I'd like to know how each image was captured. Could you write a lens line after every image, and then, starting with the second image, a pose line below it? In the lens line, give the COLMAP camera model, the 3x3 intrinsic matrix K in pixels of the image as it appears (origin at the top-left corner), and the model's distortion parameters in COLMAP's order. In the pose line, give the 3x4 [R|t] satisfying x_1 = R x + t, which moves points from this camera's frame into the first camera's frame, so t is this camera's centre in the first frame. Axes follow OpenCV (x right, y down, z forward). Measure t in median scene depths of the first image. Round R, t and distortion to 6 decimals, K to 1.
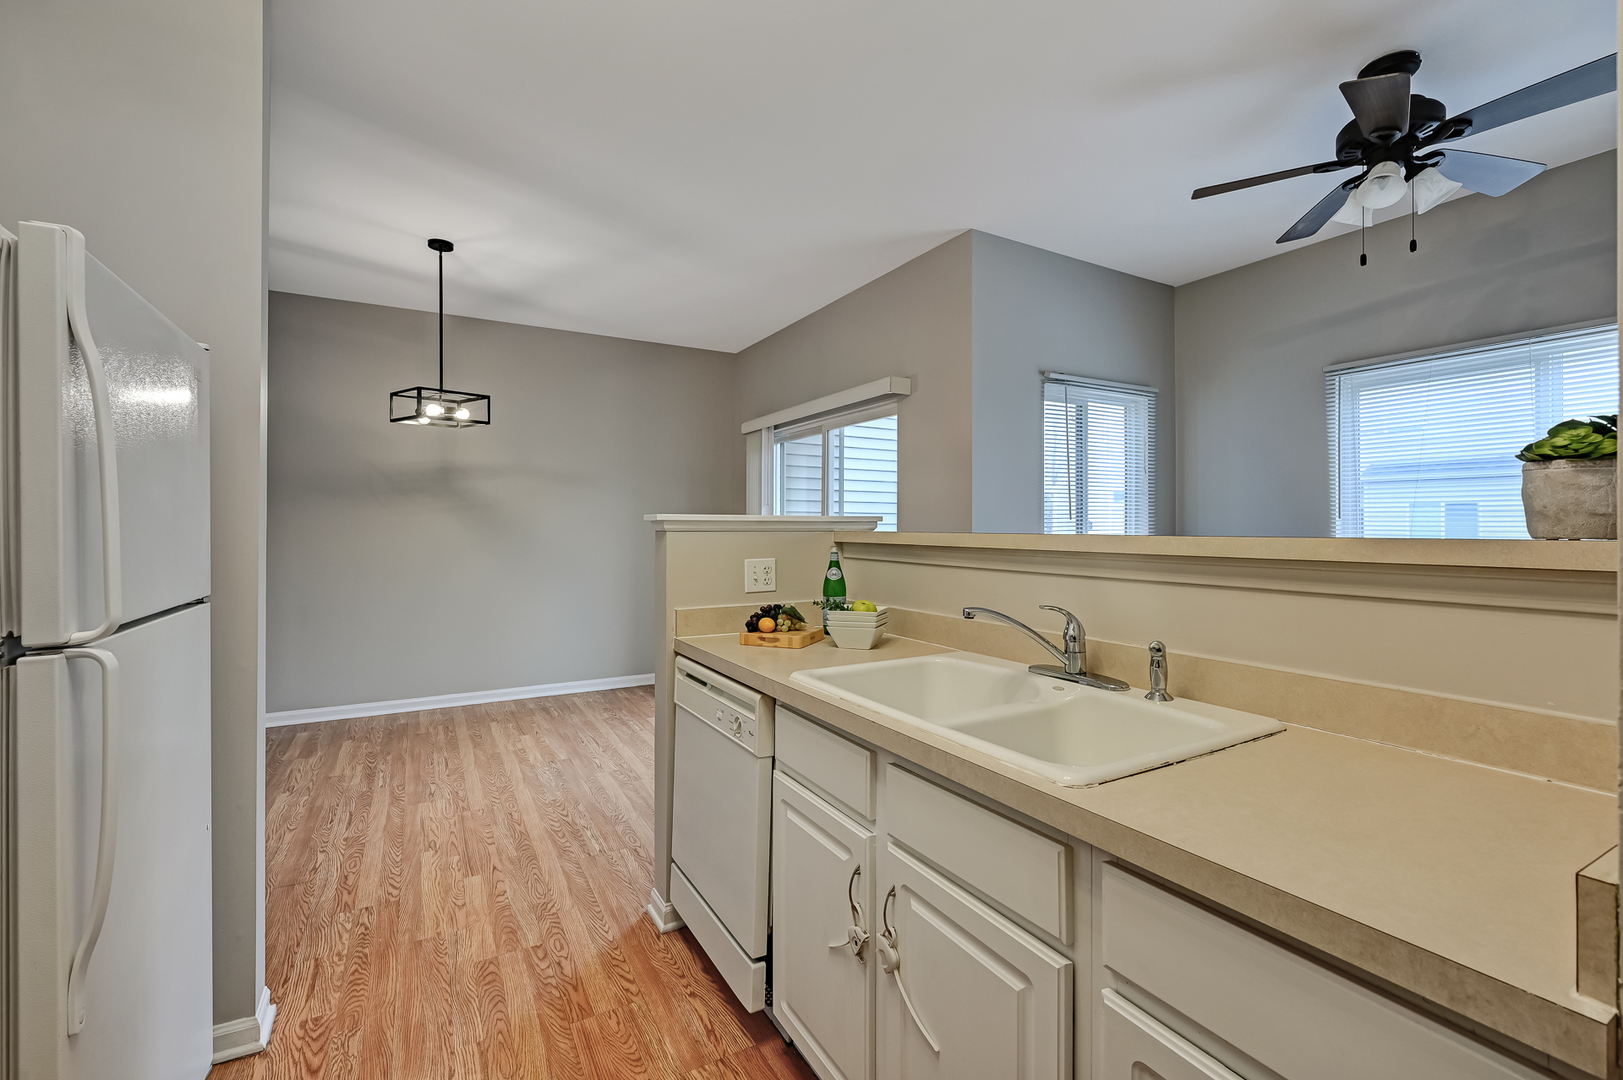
lens RADIAL K [[739.7, 0, 858.9], [0, 739.7, 517.1], [0, 0, 1]] dist [-0.024092, 0.001016]
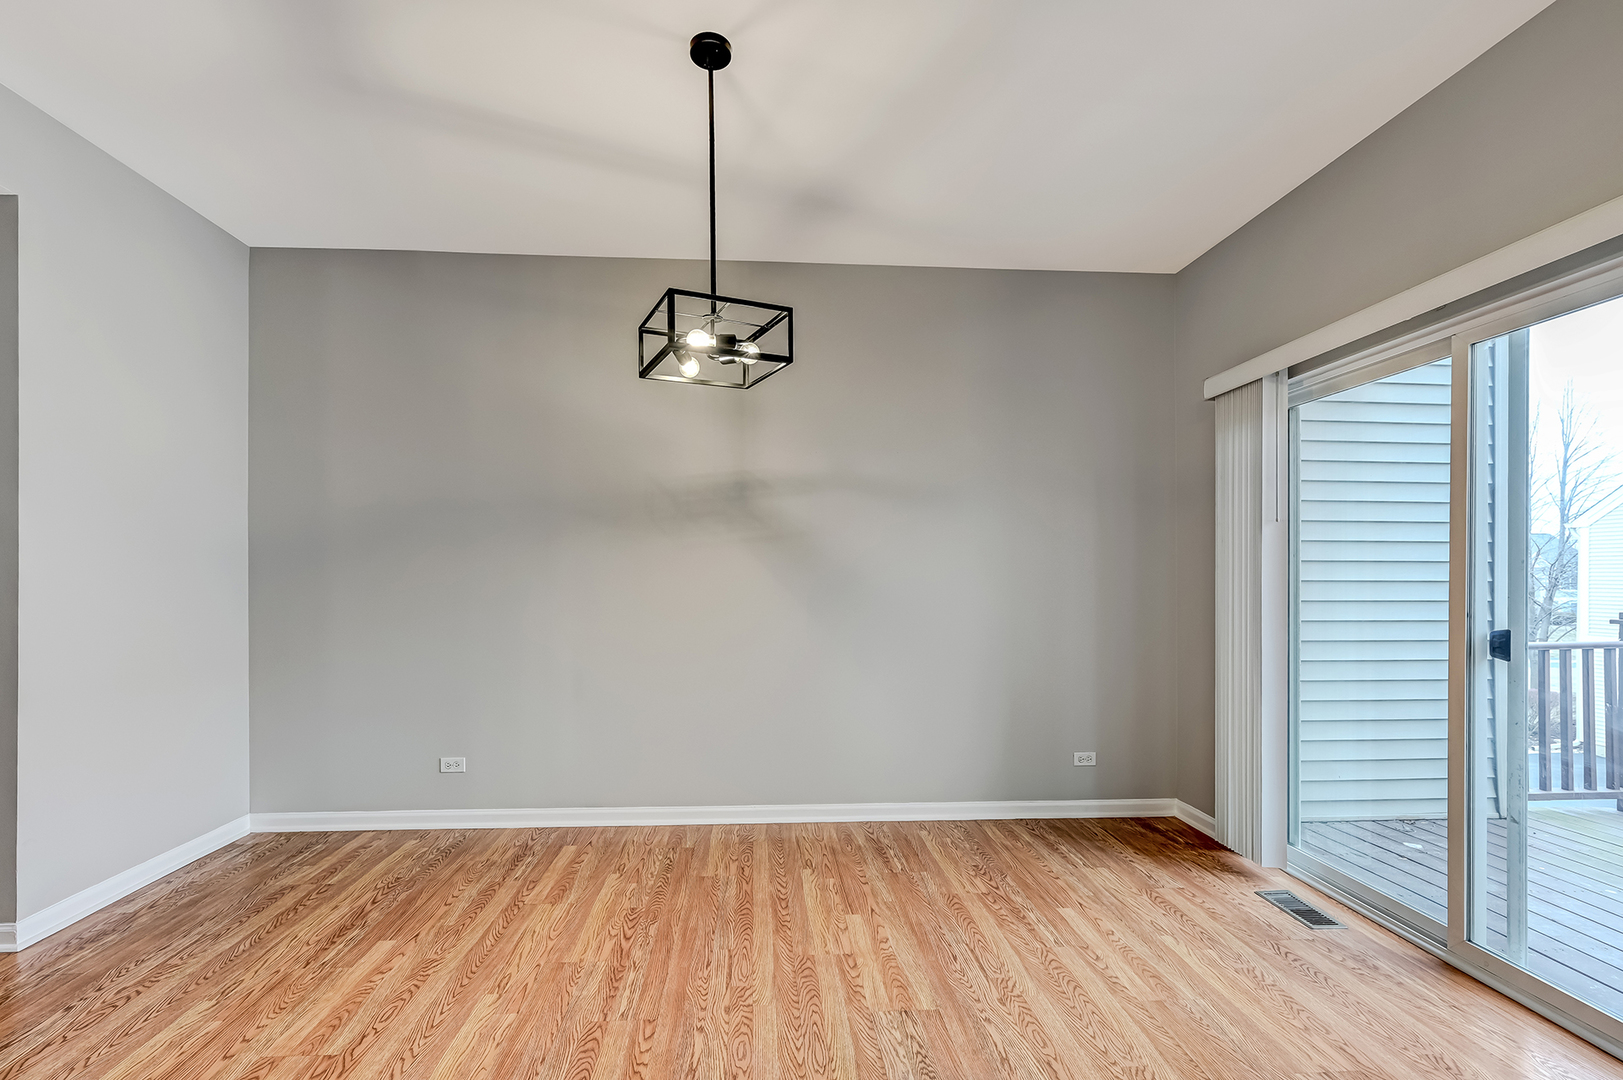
lens RADIAL K [[708.8, 0, 798.5], [0, 708.8, 582.9], [0, 0, 1]] dist [-0.007550, 0.002344]
pose [[0.886532, 0.003918, -0.462650, -0.222977], [0.003994, 0.999862, 0.016119, 0.021027], [0.462649, -0.016138, 0.886395, 0.460938]]
